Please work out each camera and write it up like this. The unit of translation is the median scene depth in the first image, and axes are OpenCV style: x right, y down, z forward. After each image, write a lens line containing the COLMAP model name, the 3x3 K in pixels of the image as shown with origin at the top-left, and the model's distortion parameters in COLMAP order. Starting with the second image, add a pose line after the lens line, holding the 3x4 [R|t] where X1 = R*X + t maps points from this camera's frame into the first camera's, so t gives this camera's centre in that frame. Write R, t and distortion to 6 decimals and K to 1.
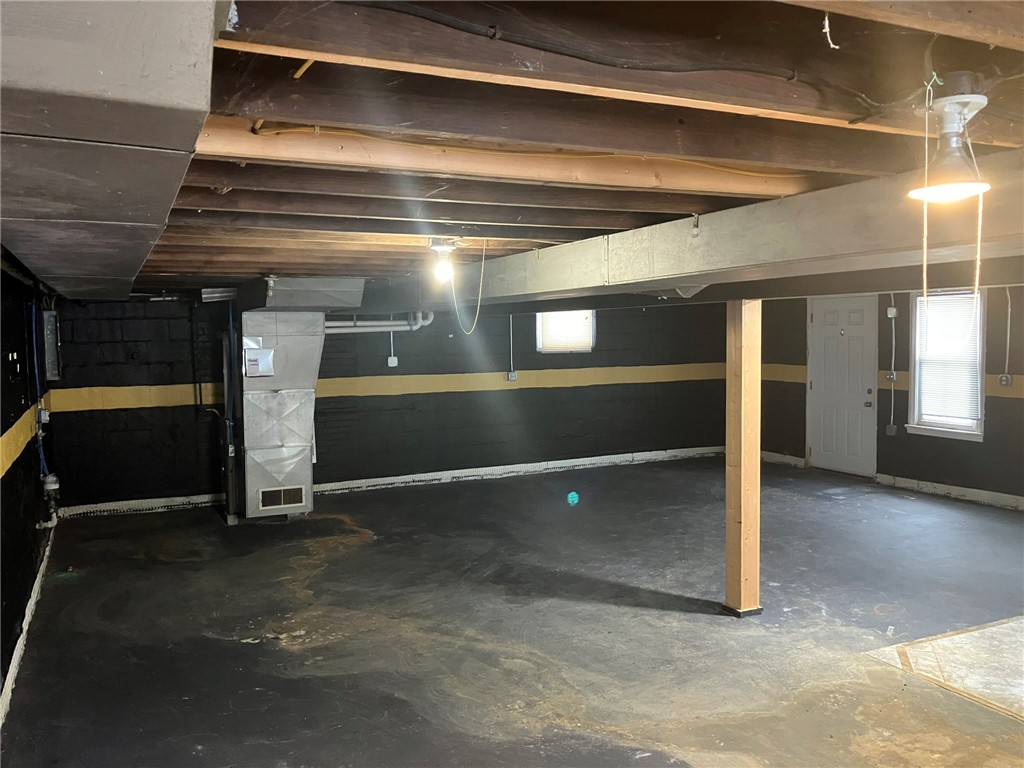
lens RADIAL K [[856.0, 0, 512.2], [0, 856.0, 384.4], [0, 0, 1]] dist [0.031435, -0.002622]
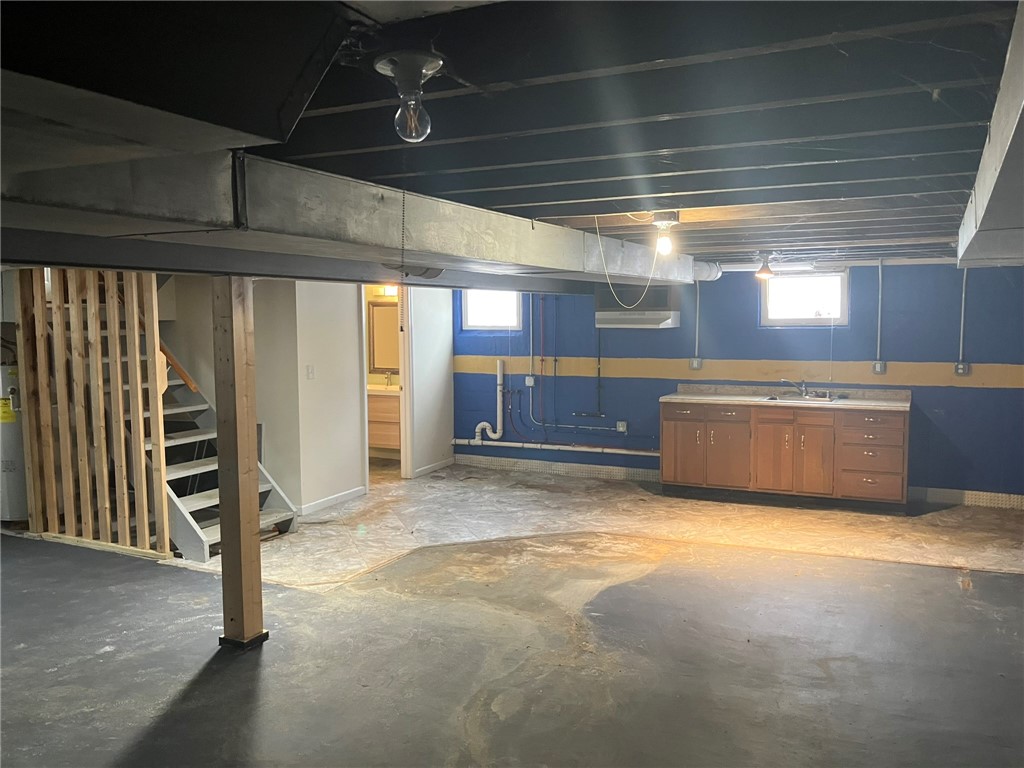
lens RADIAL K [[856.0, 0, 511.9], [0, 856.0, 386.5], [0, 0, 1]] dist [0.031435, -0.002622]
pose [[-0.624134, -0.045831, 0.779972, -0.666886], [0.062706, 0.992120, 0.108474, -0.077798], [-0.778797, 0.116611, -0.616342, 1.536994]]
